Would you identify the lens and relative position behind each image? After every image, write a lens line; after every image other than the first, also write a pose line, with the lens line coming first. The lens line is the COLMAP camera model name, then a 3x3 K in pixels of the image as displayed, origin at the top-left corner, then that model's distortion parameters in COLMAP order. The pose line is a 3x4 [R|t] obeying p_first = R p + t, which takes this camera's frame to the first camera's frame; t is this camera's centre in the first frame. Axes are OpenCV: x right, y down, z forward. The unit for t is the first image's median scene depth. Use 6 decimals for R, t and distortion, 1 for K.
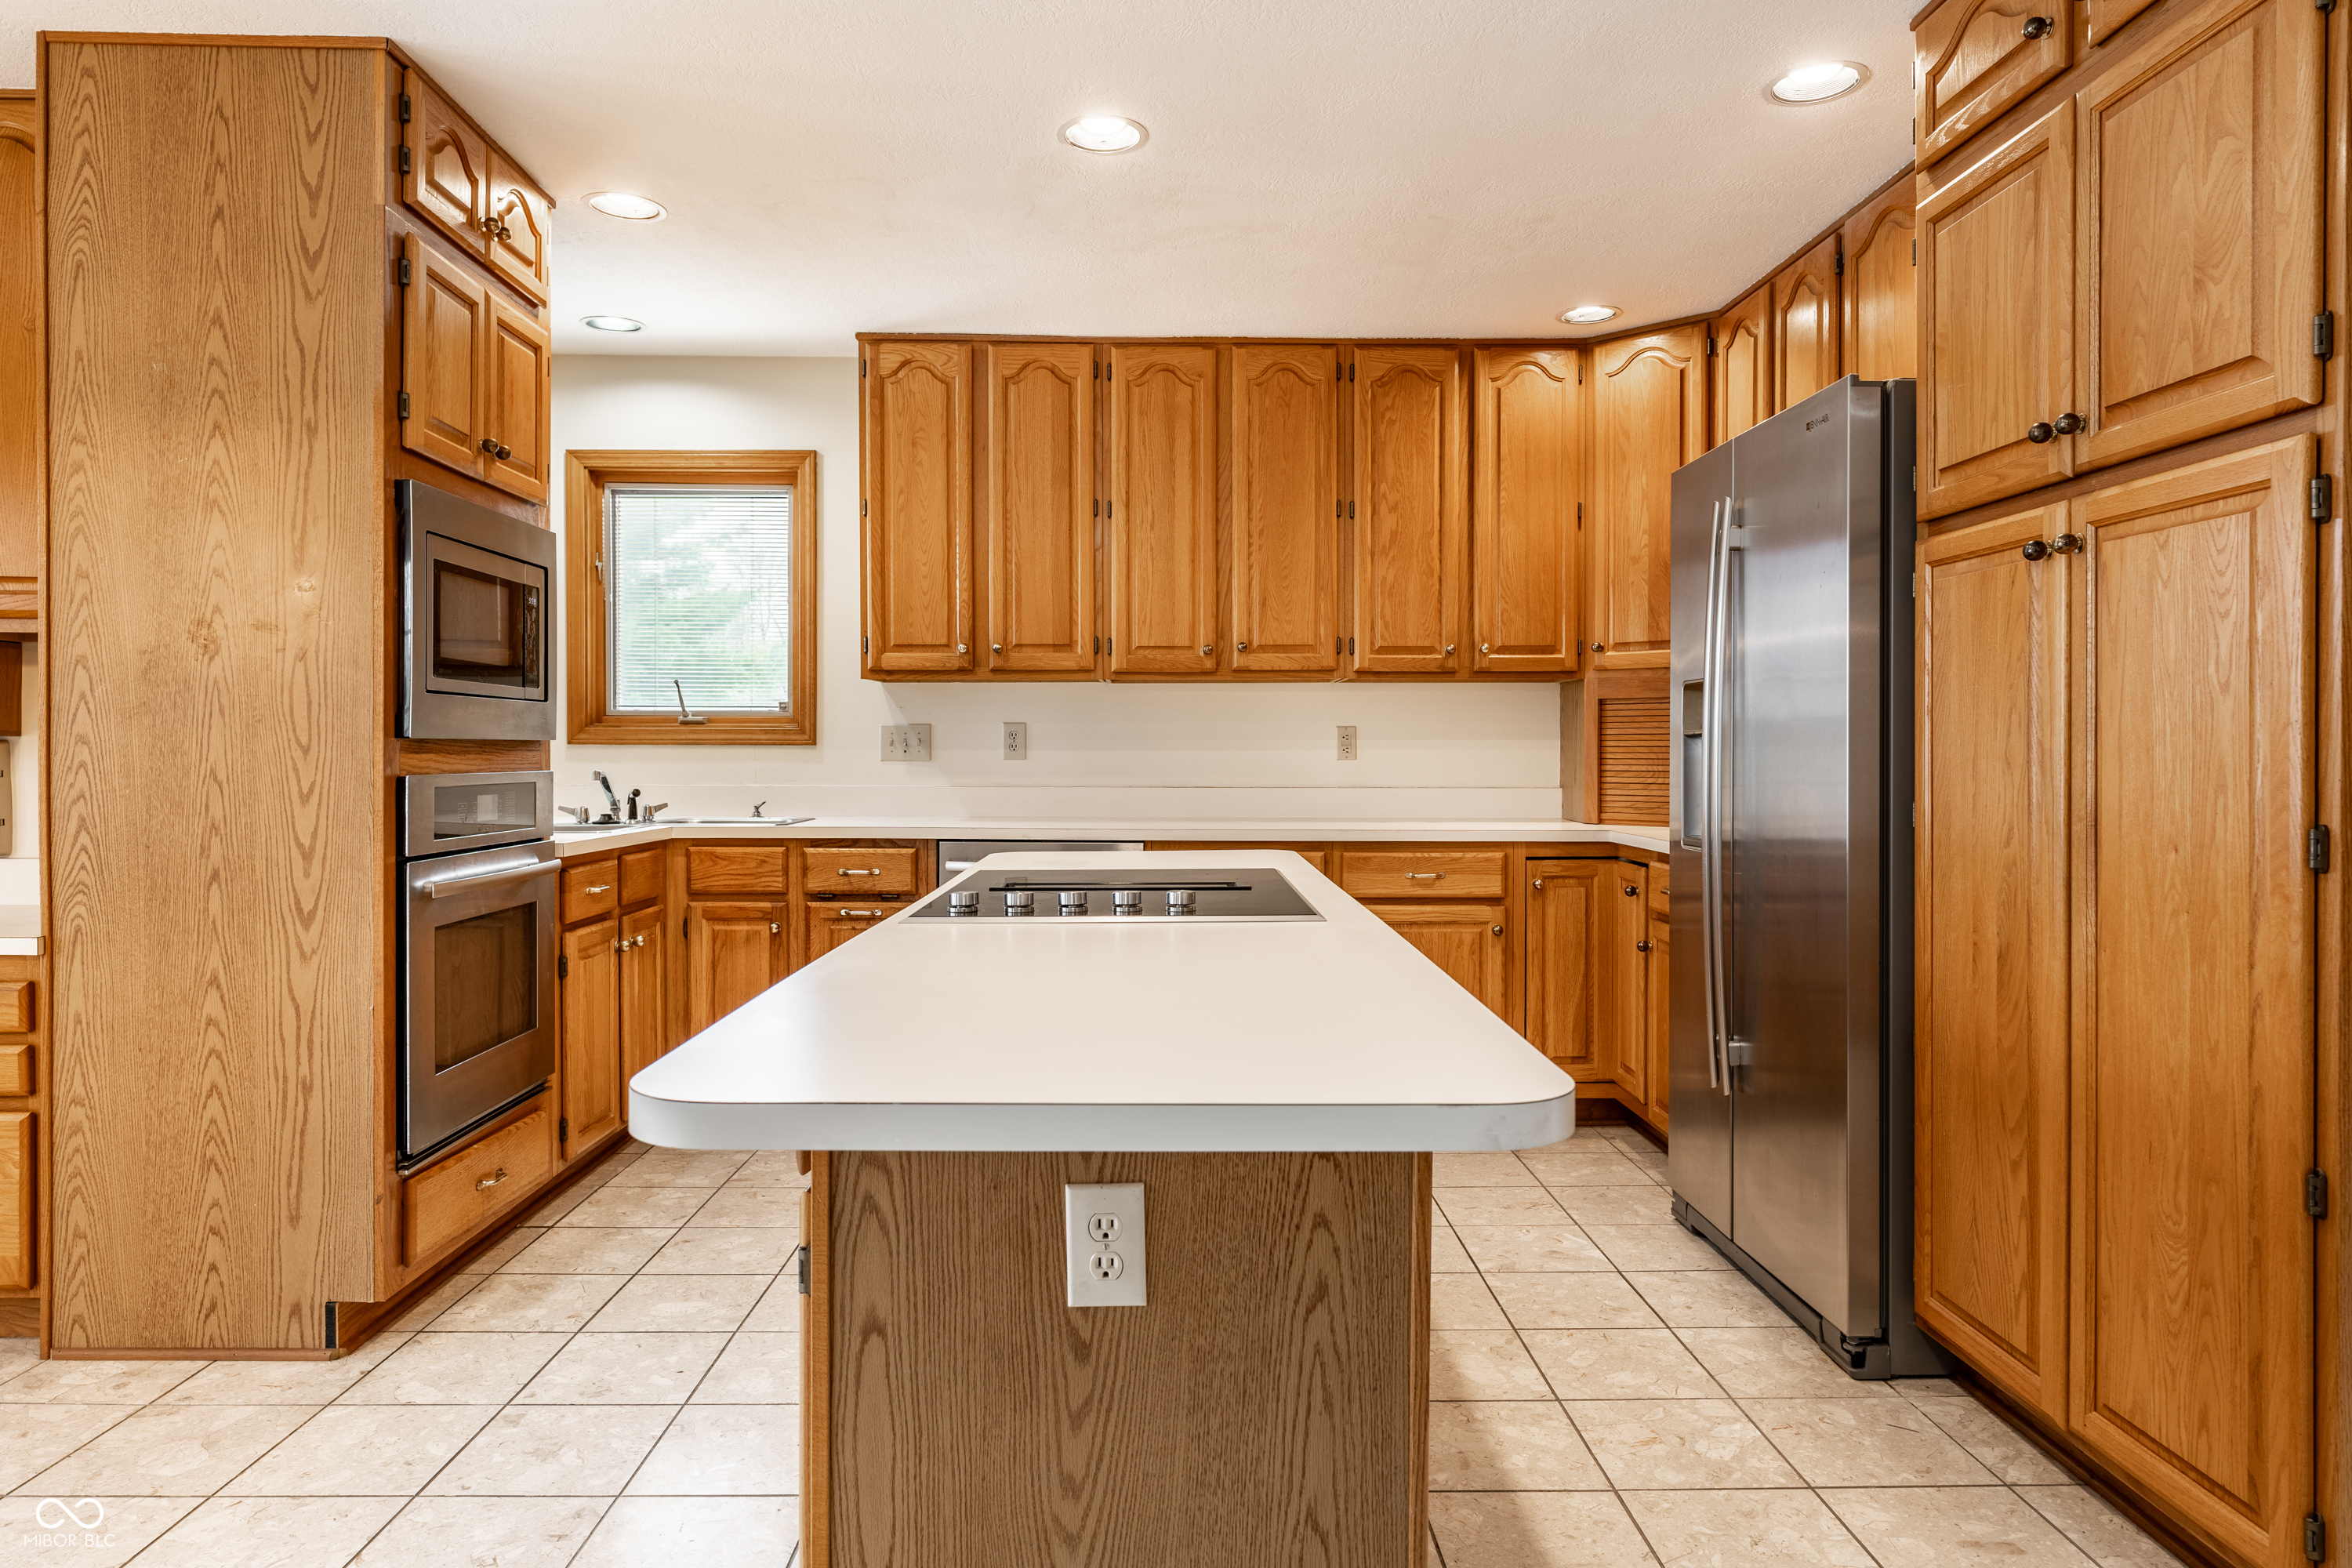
lens RADIAL K [[1450.5, 0, 1152.6], [0, 1450.5, 774.1], [0, 0, 1]] dist [-0.002170, 0.001292]
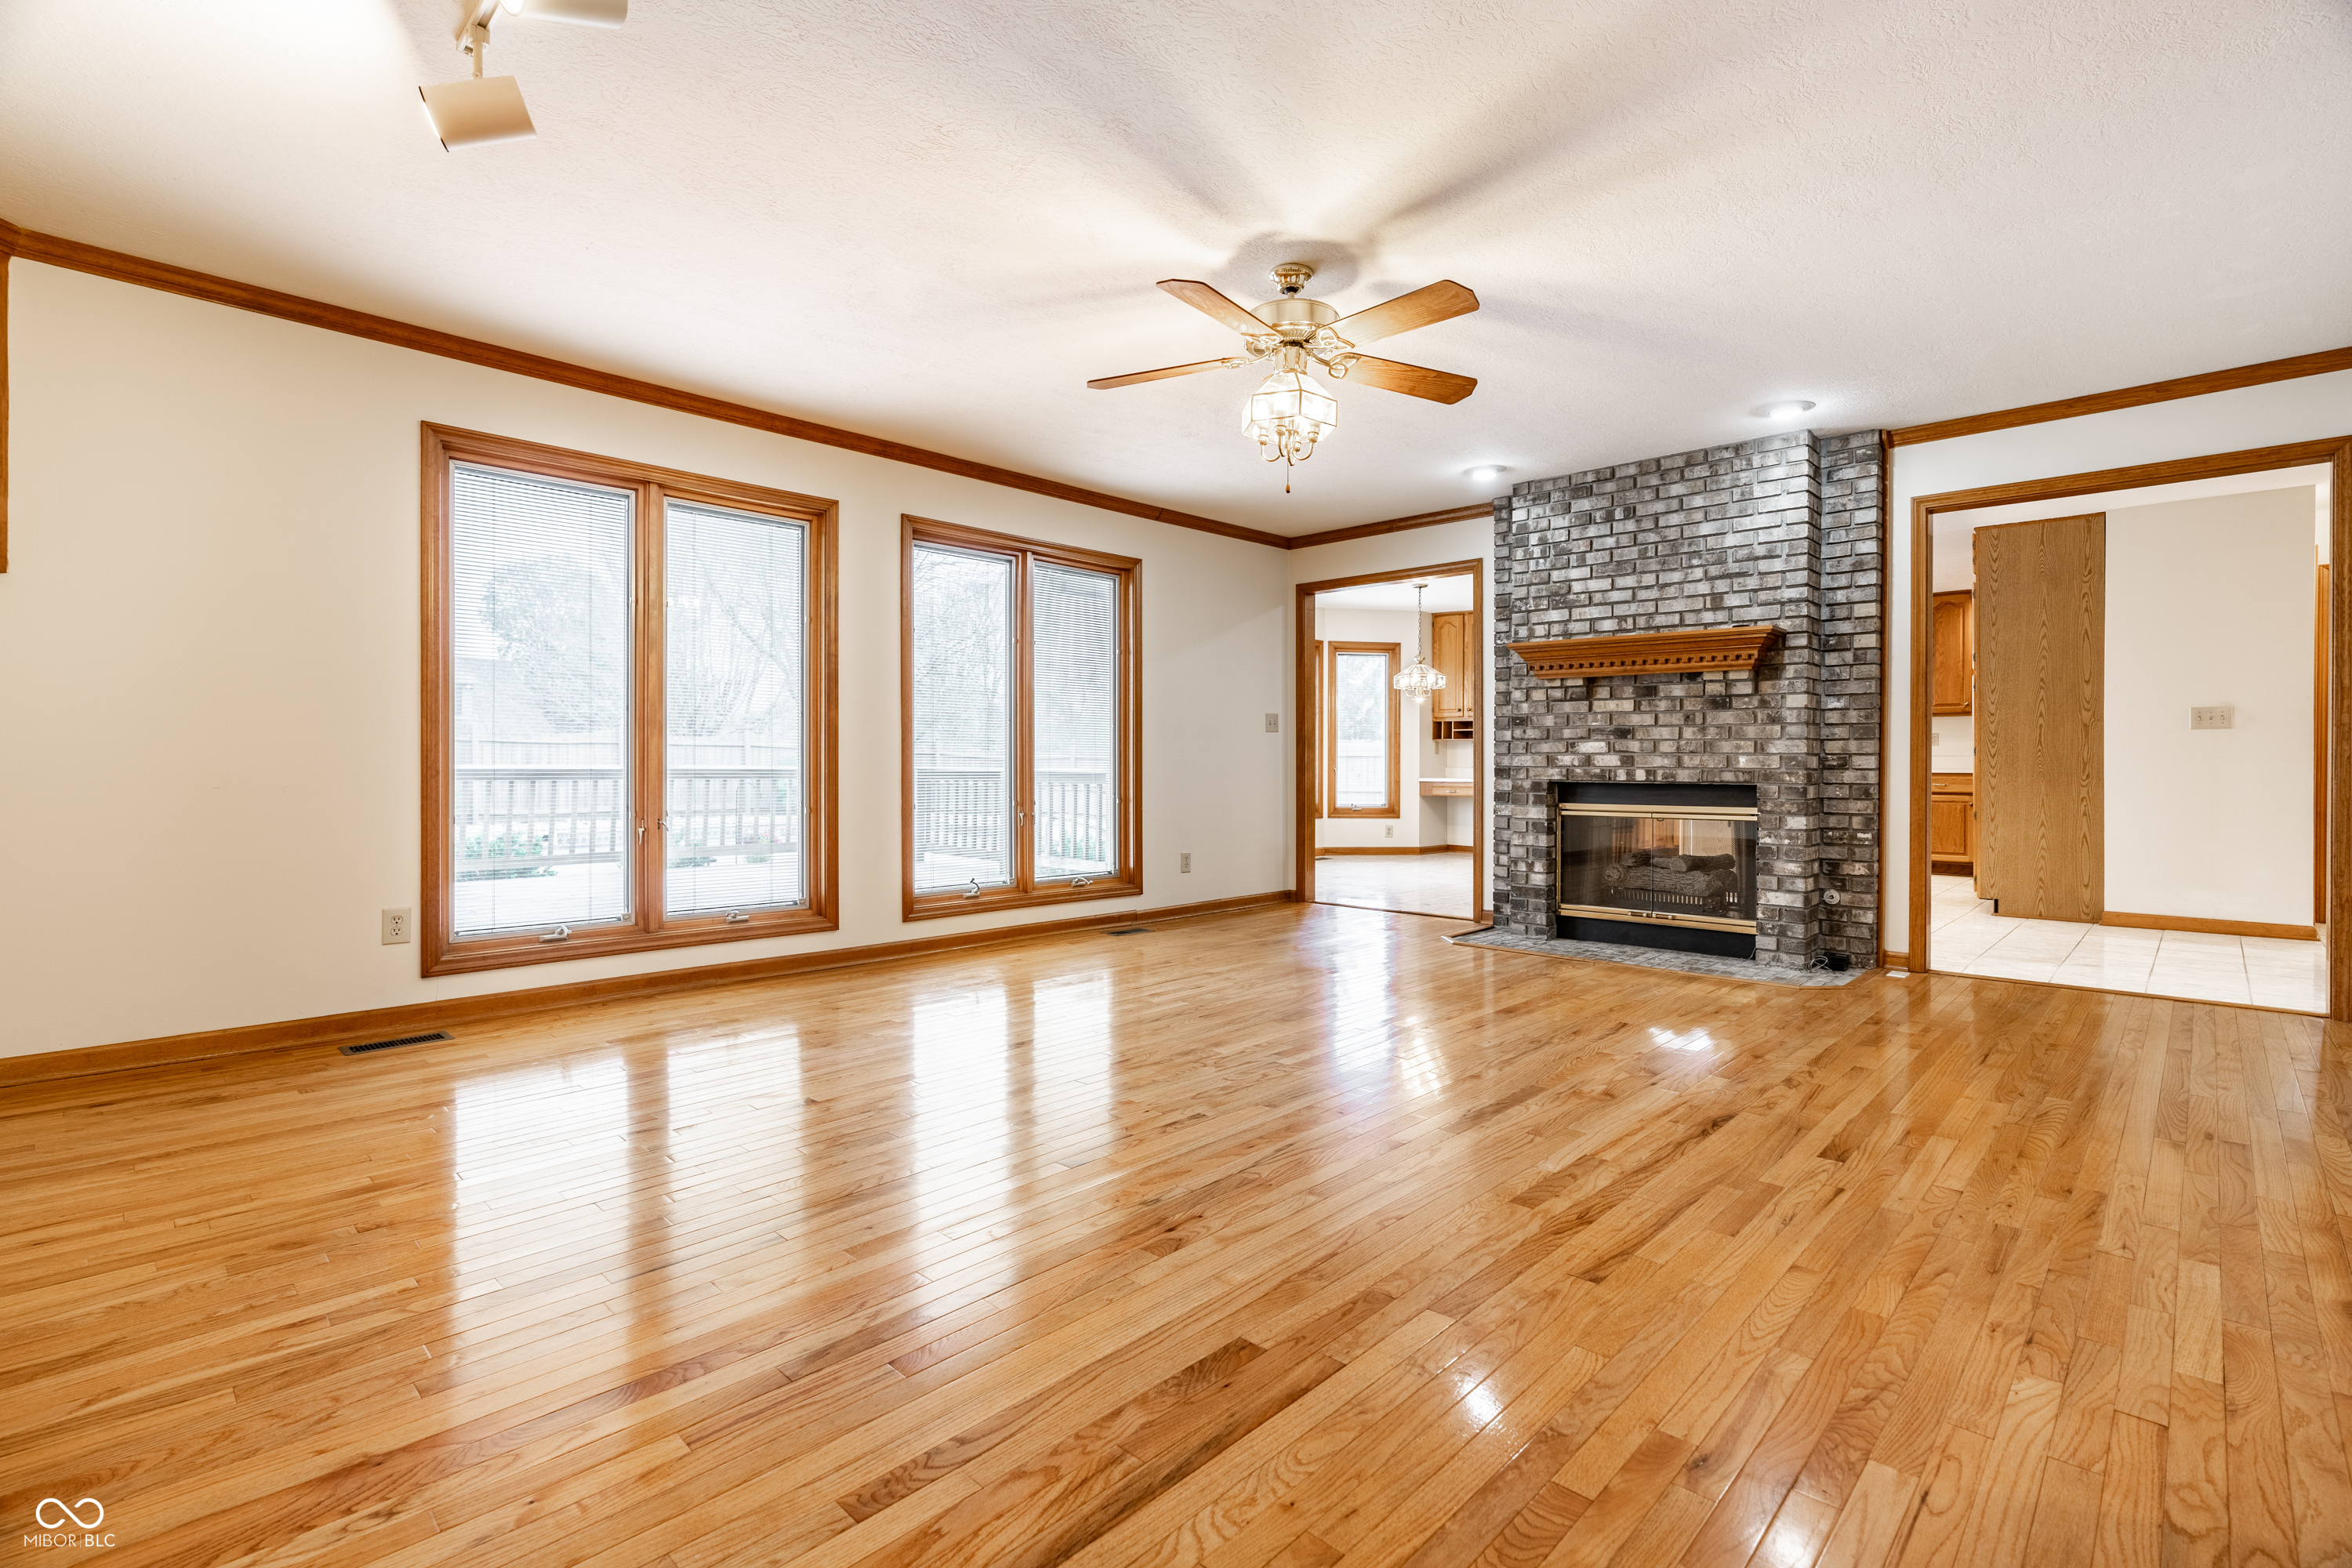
lens RADIAL K [[1062.9, 0, 1172.0], [0, 1062.9, 771.7], [0, 0, 1]] dist [-0.008363, 0.002631]
pose [[0.713679, 0.004794, -0.700457, 0.671946], [-0.009634, 0.999949, -0.002971, 0.079586], [0.700407, 0.008869, 0.713689, -1.850638]]
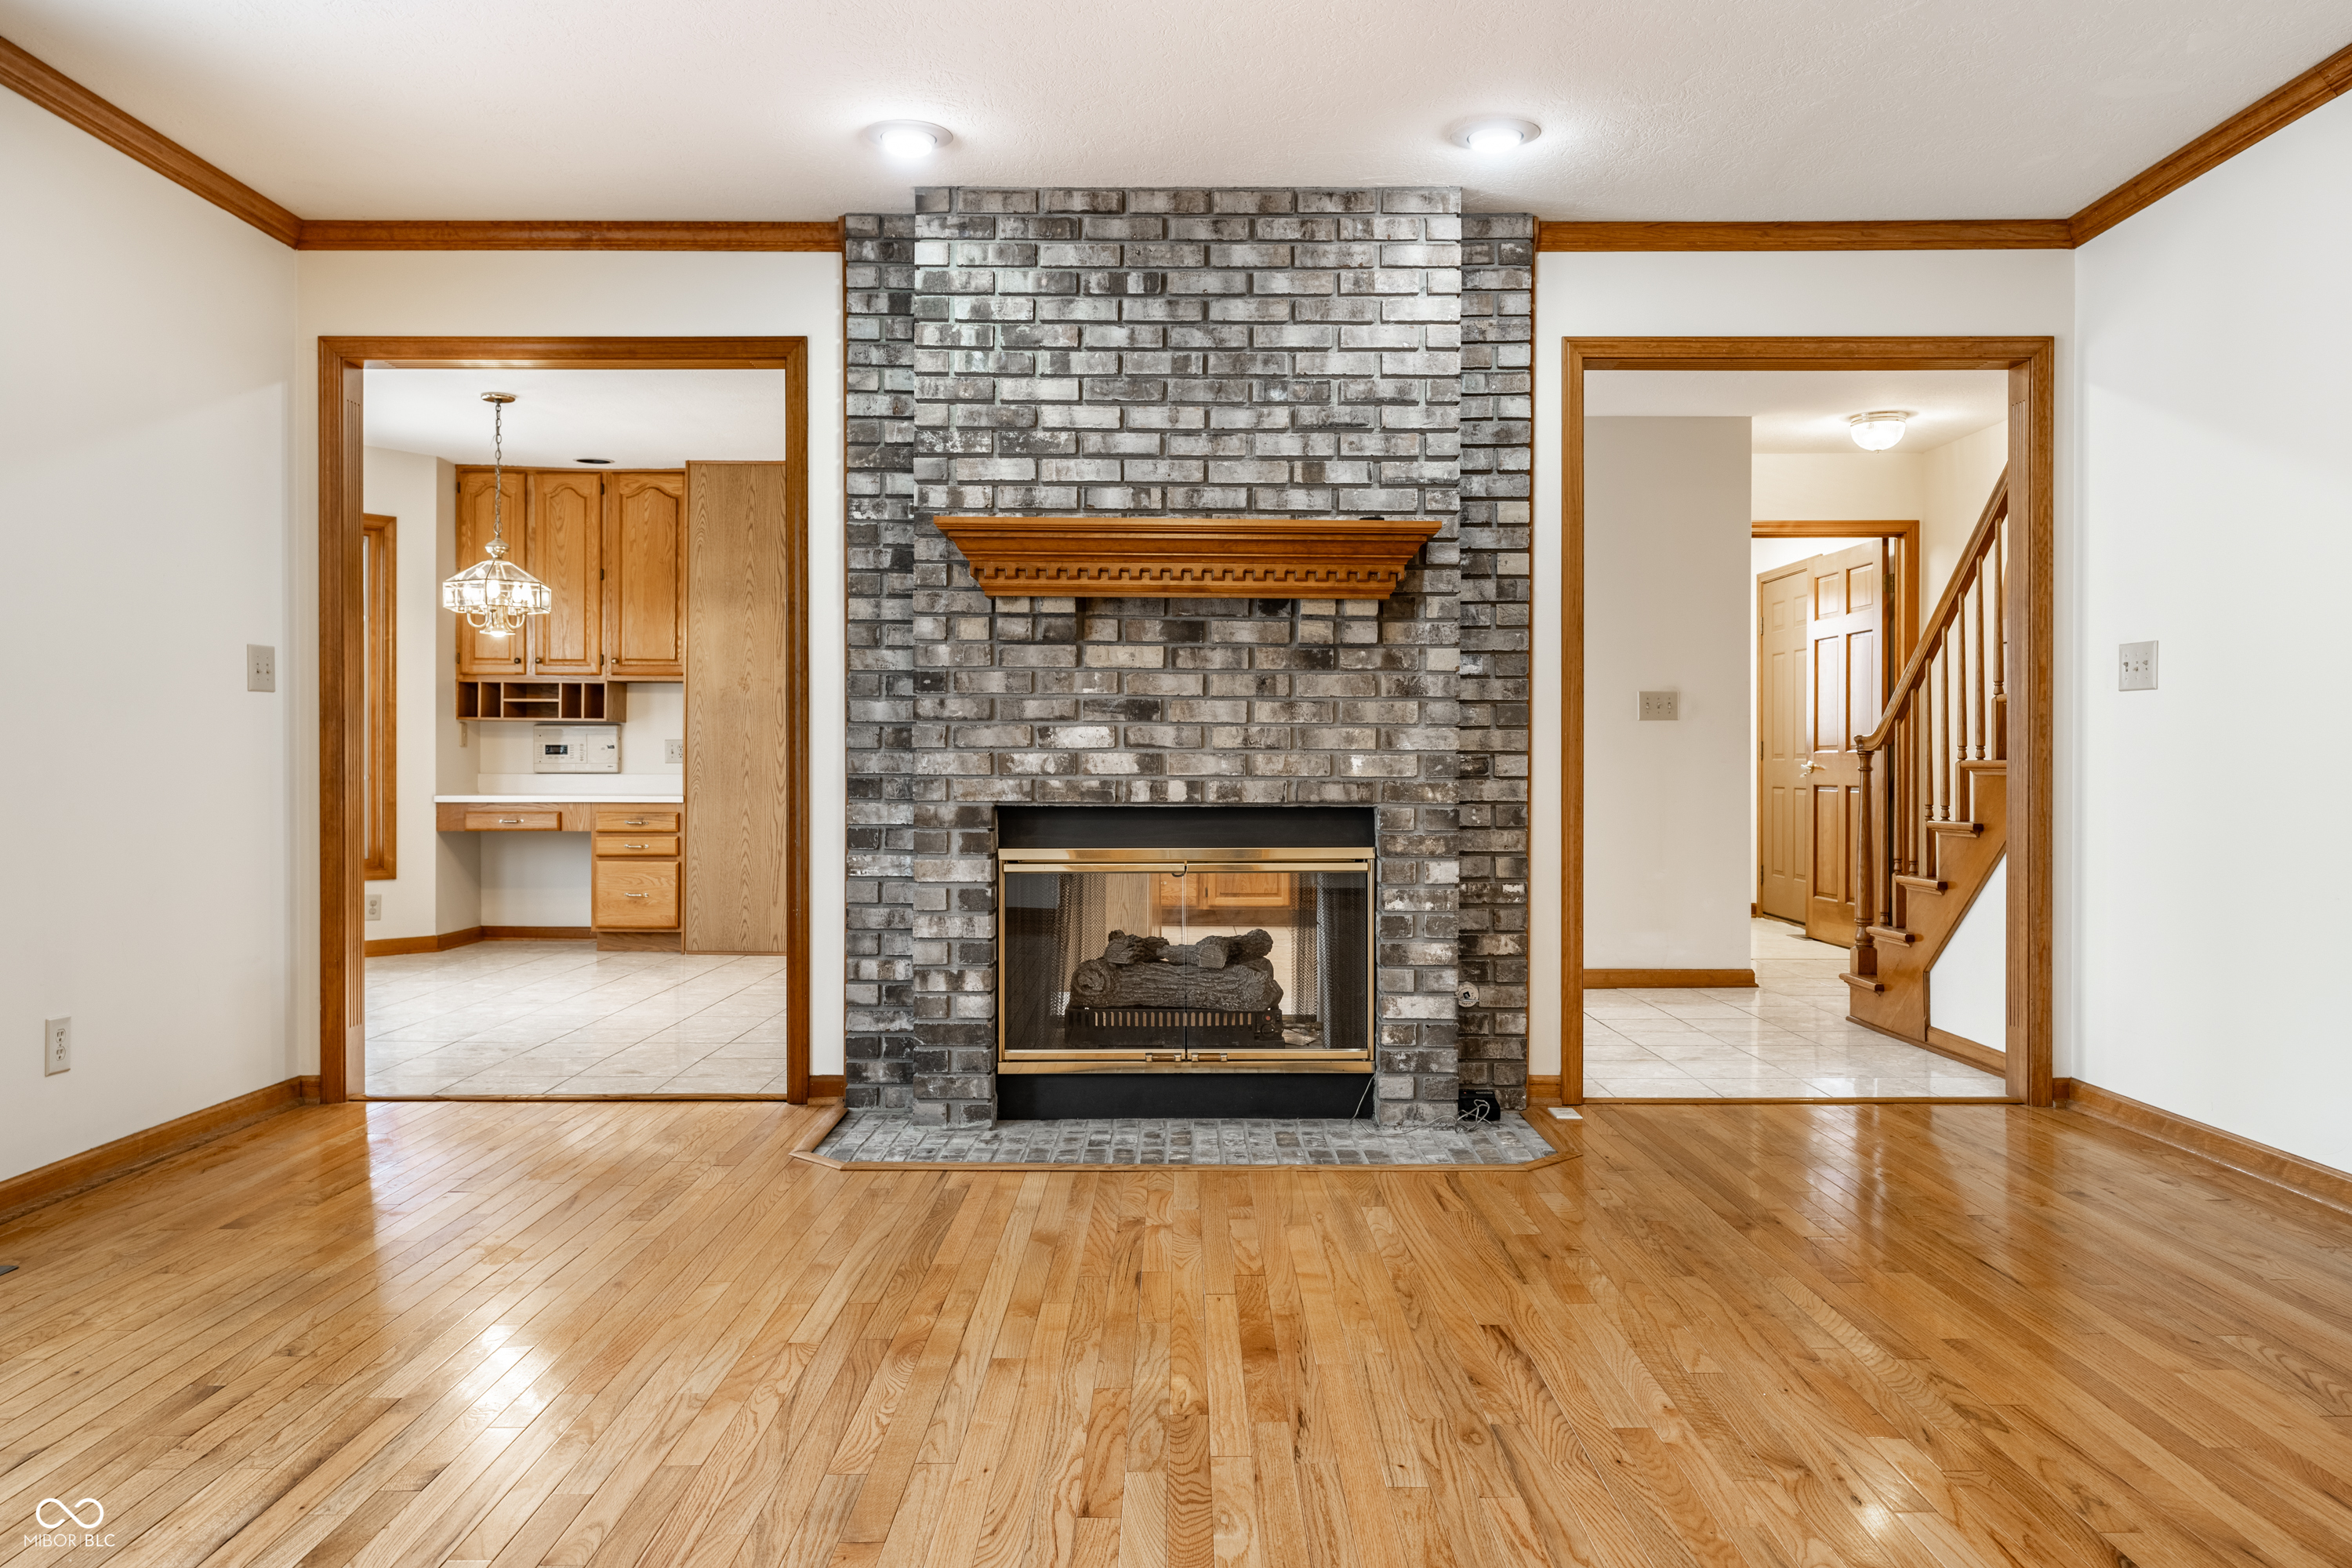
lens RADIAL K [[1719.1, 0, 1147.2], [0, 1719.1, 764.4], [0, 0, 1]] dist [0.001041, 0.018416]
pose [[0.999857, -0.001547, -0.016852, 0.105484], [0.001335, 0.999920, -0.012601, 0.070023], [0.016871, 0.012576, 0.999779, -1.589224]]
